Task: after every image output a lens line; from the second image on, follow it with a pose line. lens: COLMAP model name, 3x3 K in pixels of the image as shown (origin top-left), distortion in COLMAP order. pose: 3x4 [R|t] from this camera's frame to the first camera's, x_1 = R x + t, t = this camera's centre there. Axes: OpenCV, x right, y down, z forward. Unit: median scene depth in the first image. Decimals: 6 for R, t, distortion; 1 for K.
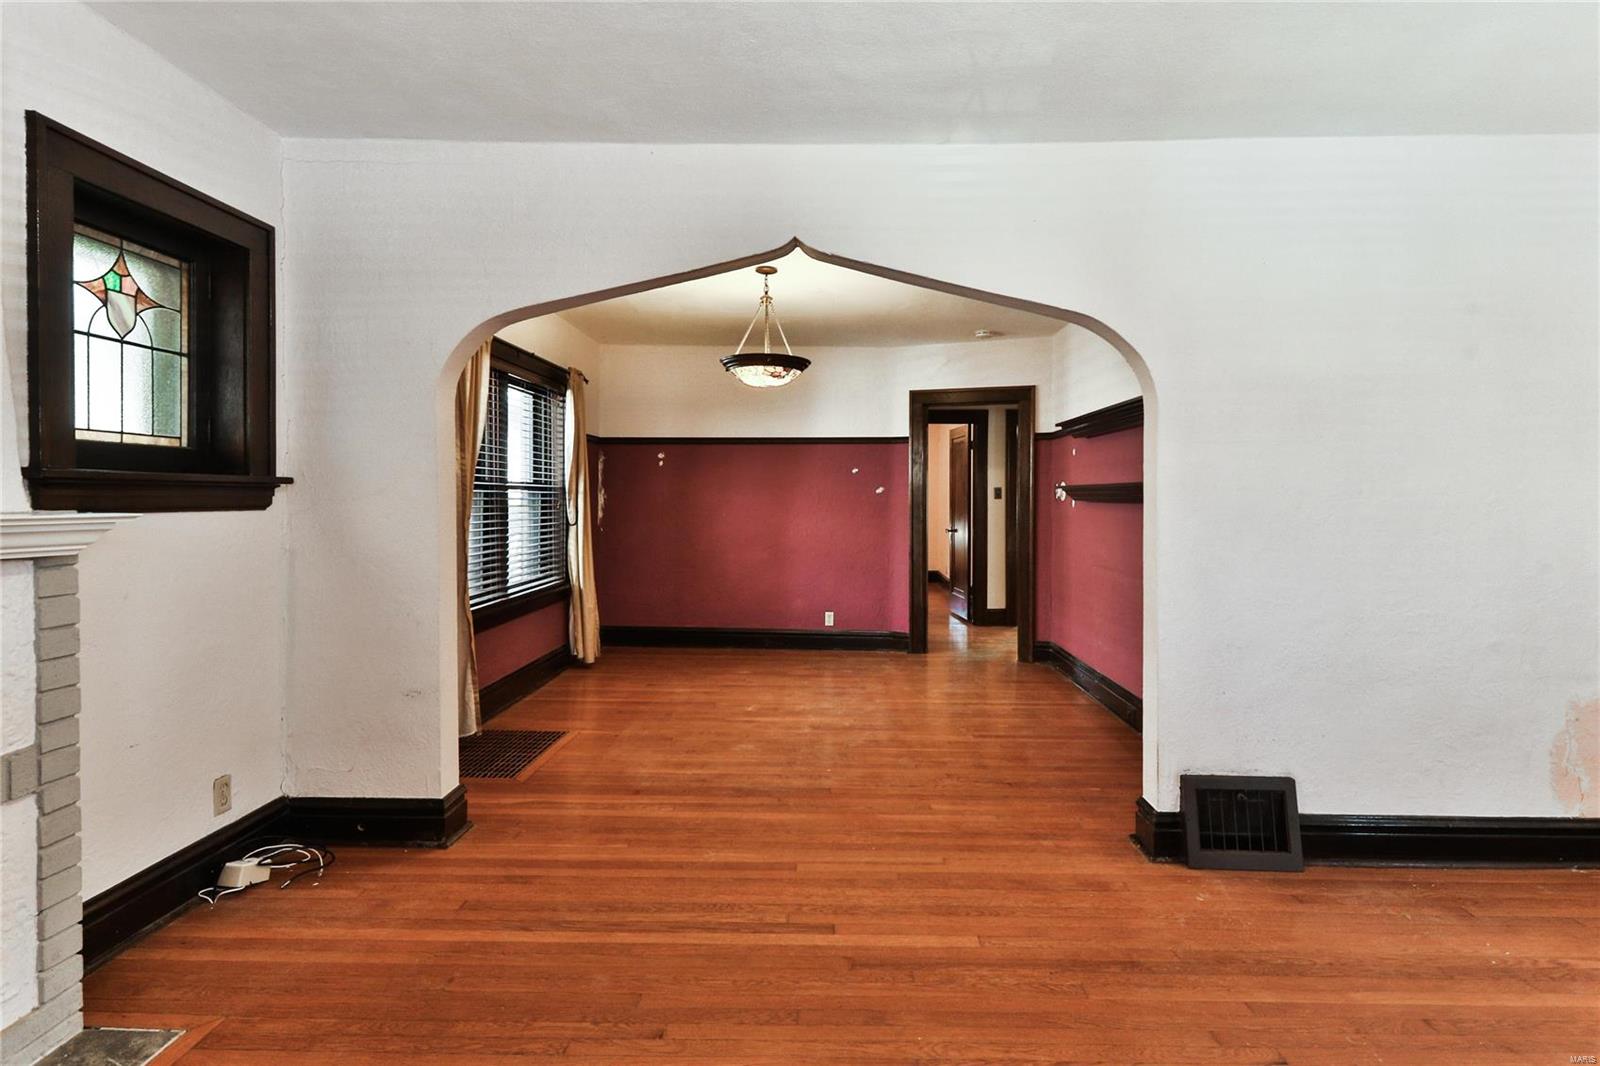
lens RADIAL K [[825.7, 0, 816.6], [0, 825.7, 511.2], [0, 0, 1]] dist [0.017679, -0.007386]
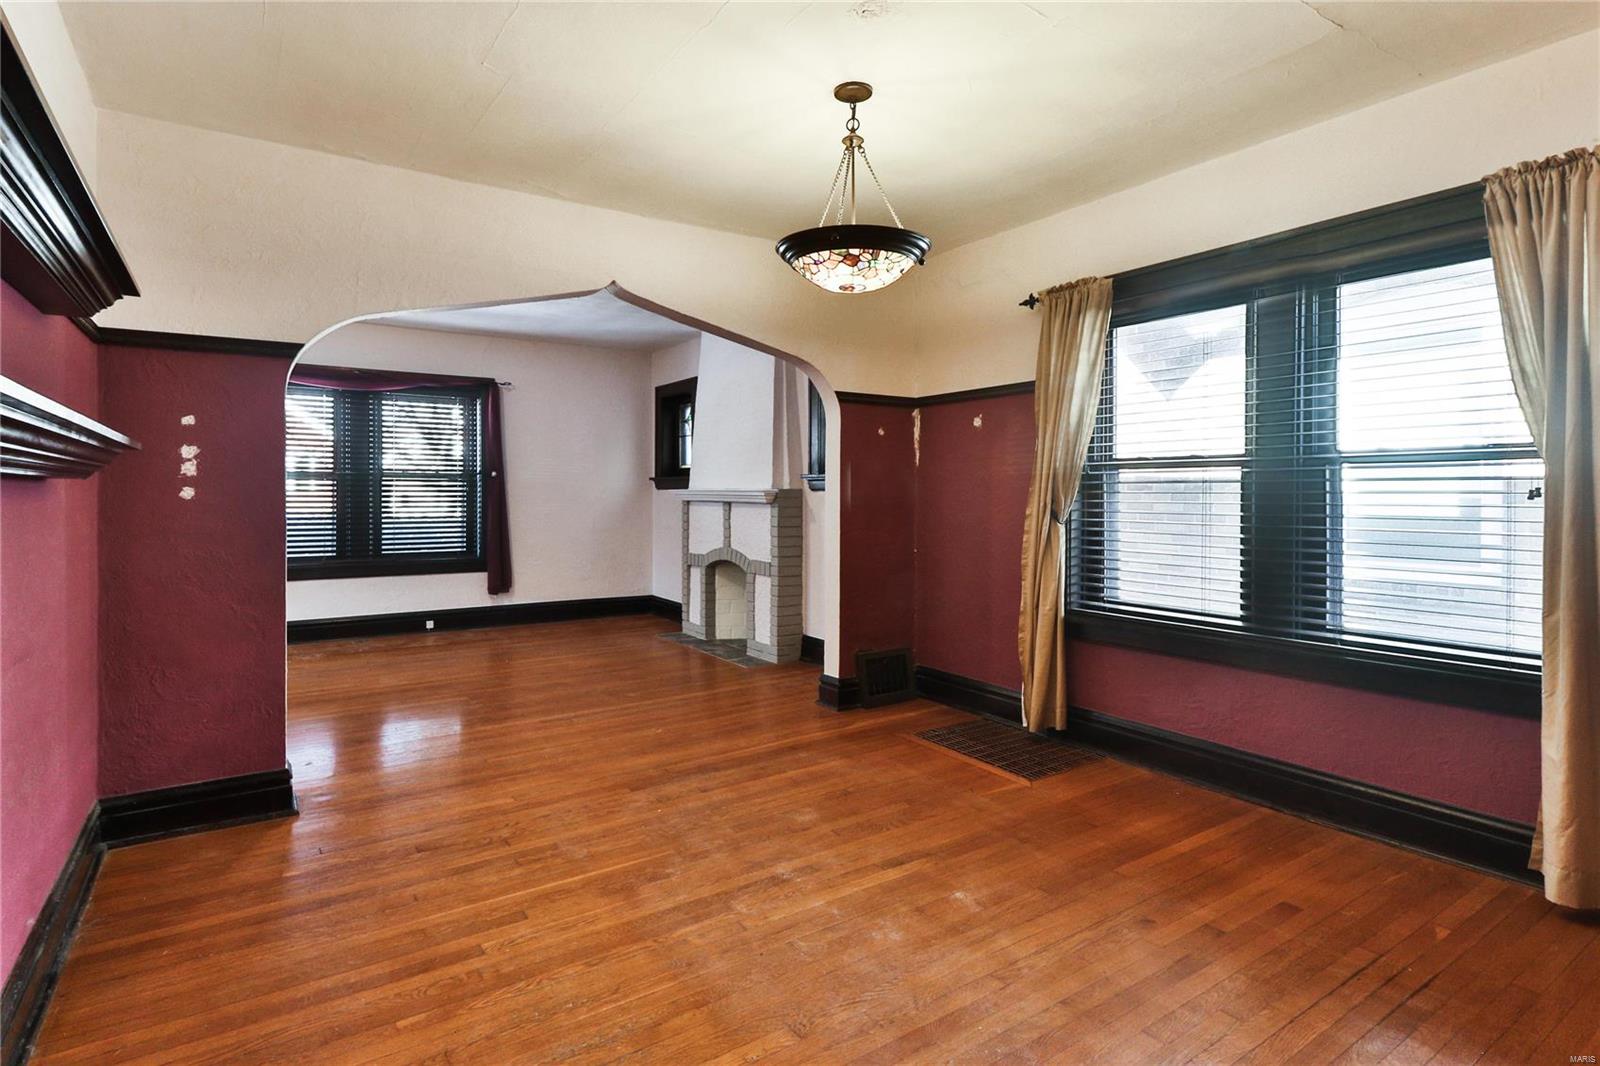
lens RADIAL K [[825.7, 0, 817.0], [0, 825.7, 500.8], [0, 0, 1]] dist [0.017679, -0.007386]
pose [[-0.810940, 0.005206, -0.585107, 0.526172], [-0.010422, 0.999673, 0.023339, -0.020272], [0.585037, 0.025025, -0.810620, 2.512989]]
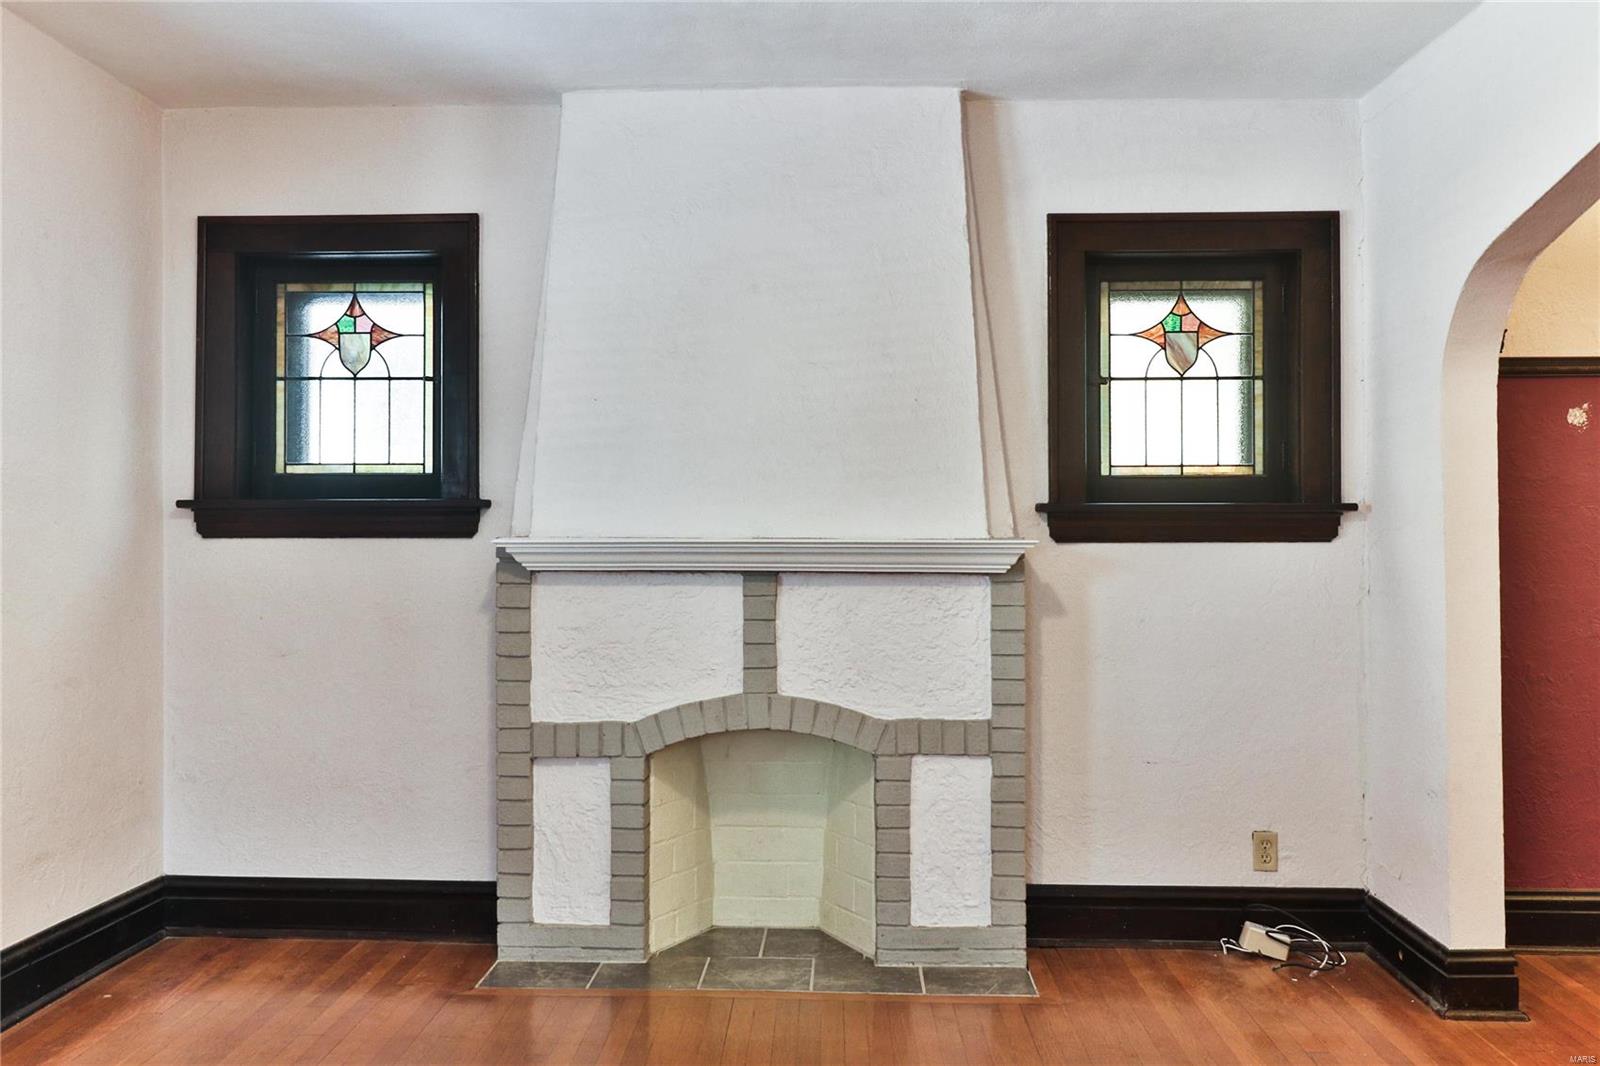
lens RADIAL K [[1440.0, 0, 796.1], [0, 1440.0, 505.5], [0, 0, 1]] dist [0.003521, -0.000832]
pose [[-0.014348, -0.022070, -0.999653, 0.891412], [-0.015425, 0.999642, -0.021848, 0.002050], [0.999778, 0.015107, -0.014683, 0.500796]]
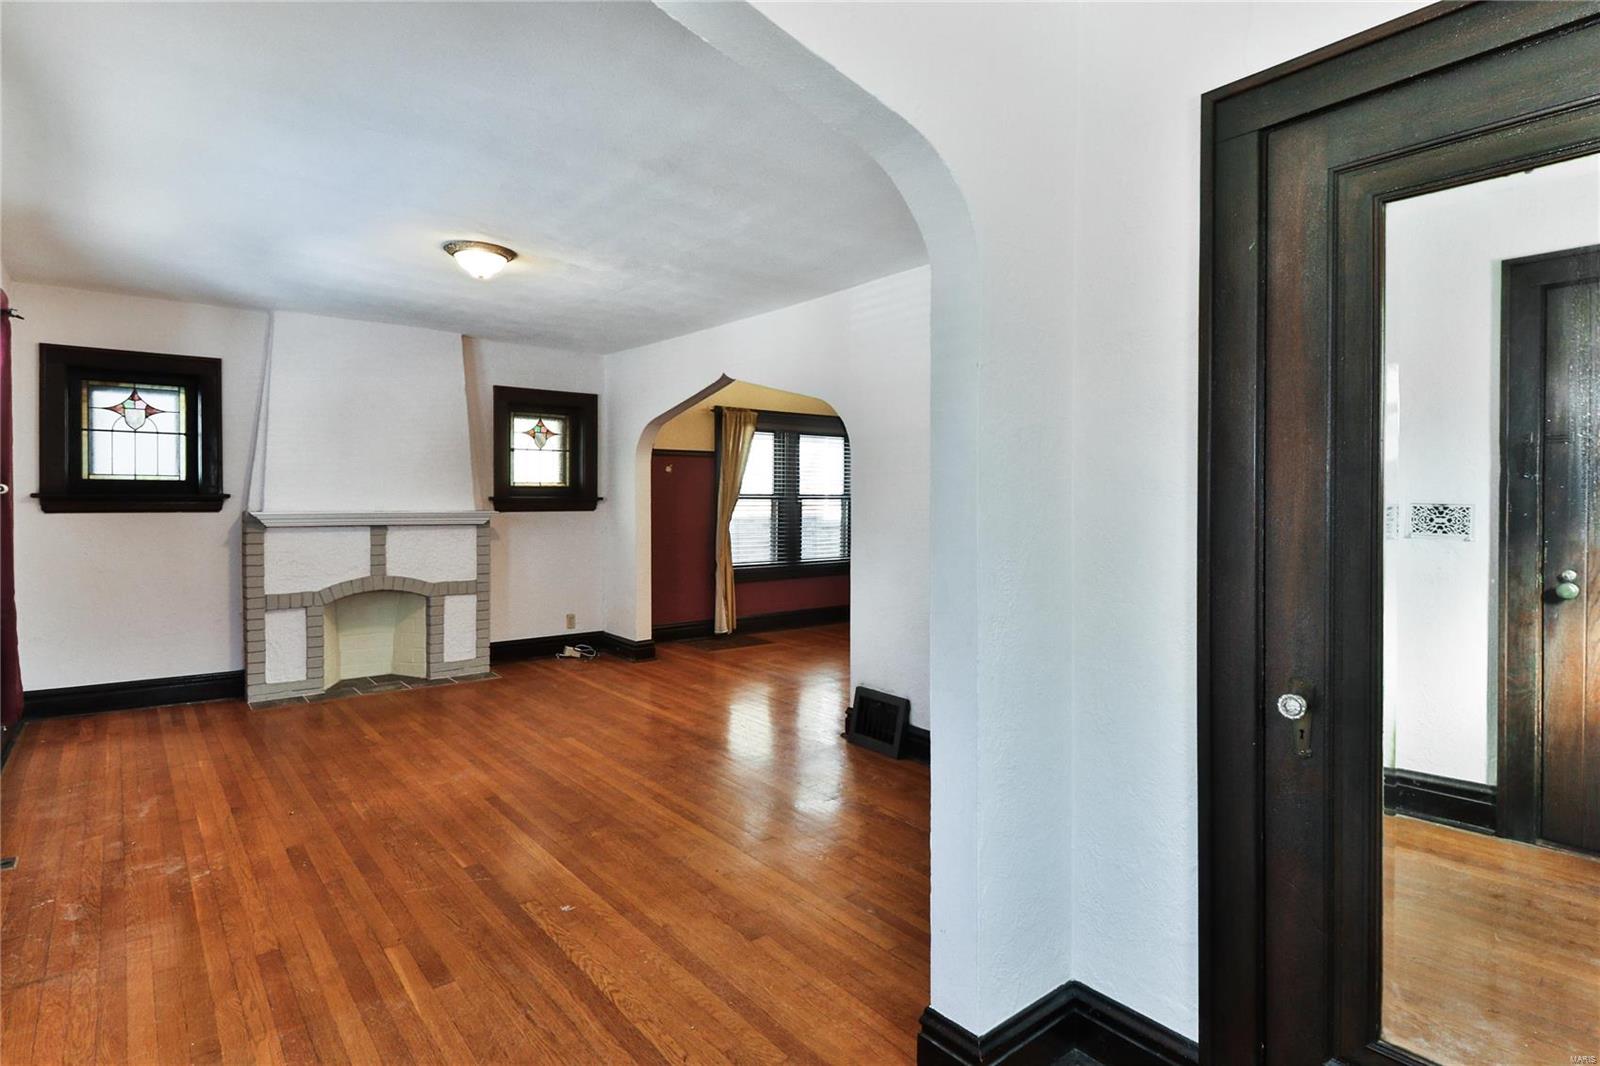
lens RADIAL K [[825.7, 0, 804.7], [0, 825.7, 507.5], [0, 0, 1]] dist [0.017679, -0.007386]
pose [[0.648181, 0.009199, -0.761431, 1.699275], [-0.013789, 0.999905, 0.000341, -0.022171], [0.761362, 0.010278, 0.648246, -0.110829]]
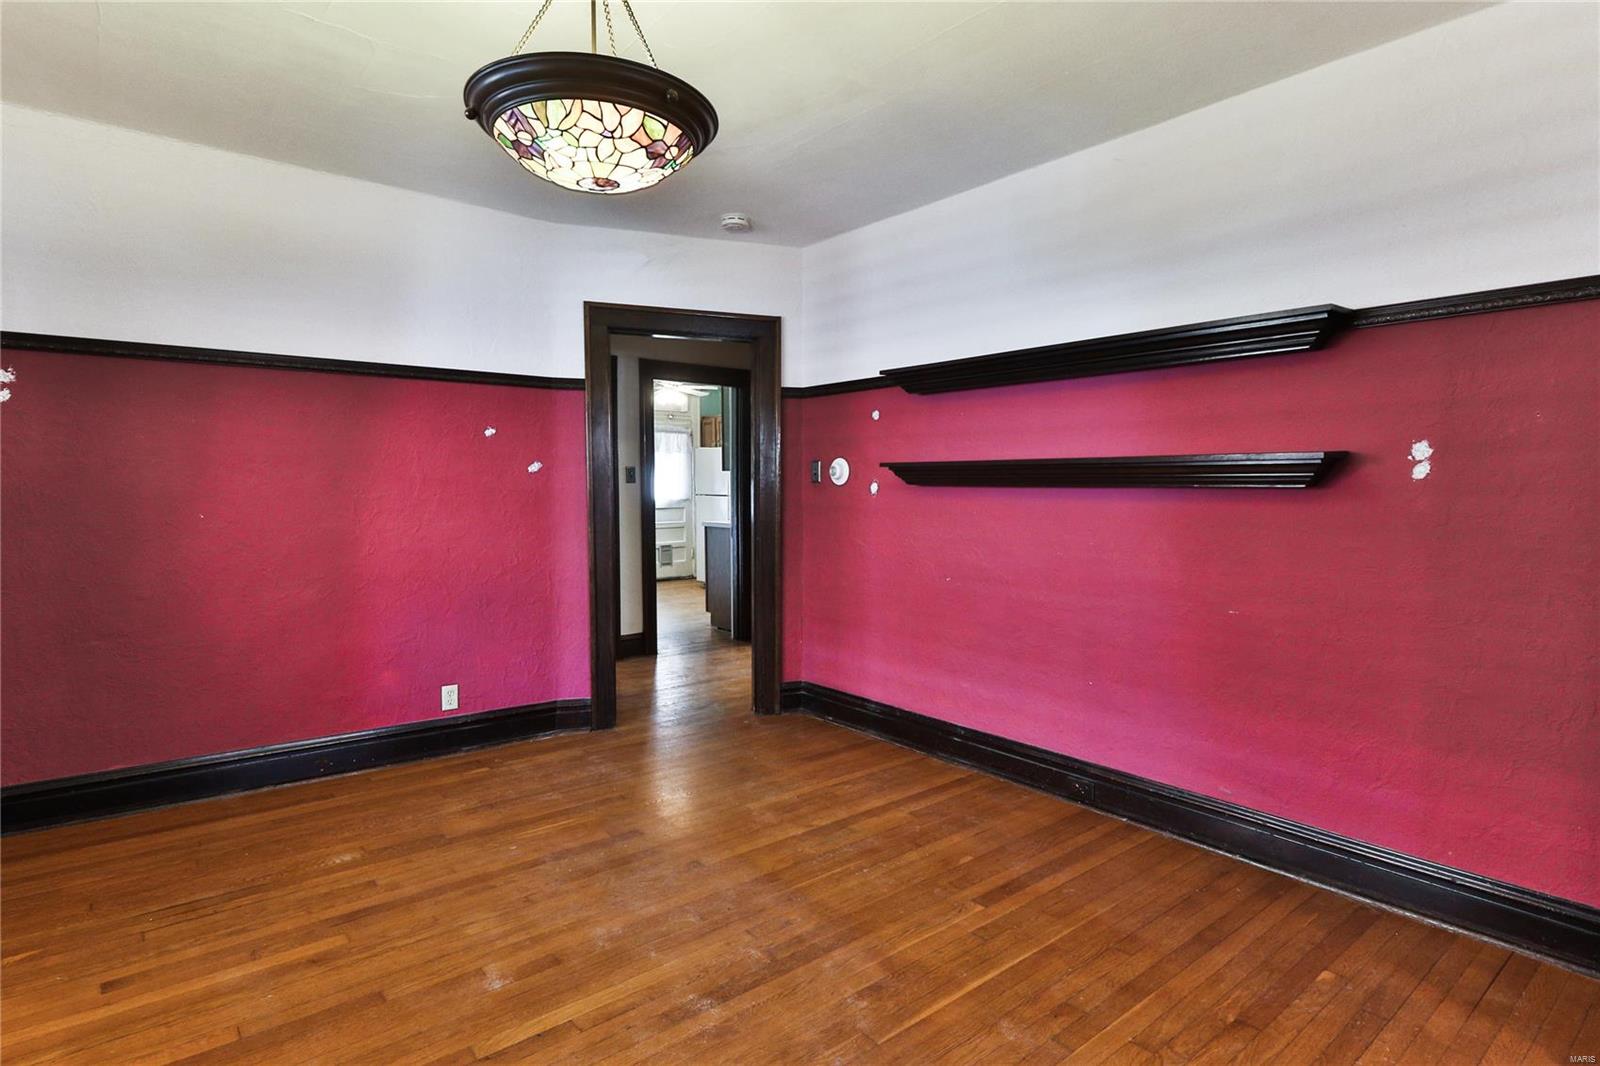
lens RADIAL K [[825.7, 0, 809.4], [0, 825.7, 542.4], [0, 0, 1]] dist [0.017679, -0.007386]
pose [[0.754348, -0.047384, 0.654762, -0.421877], [0.010457, 0.998132, 0.060186, -0.013966], [-0.656391, -0.038554, 0.753435, 1.091779]]
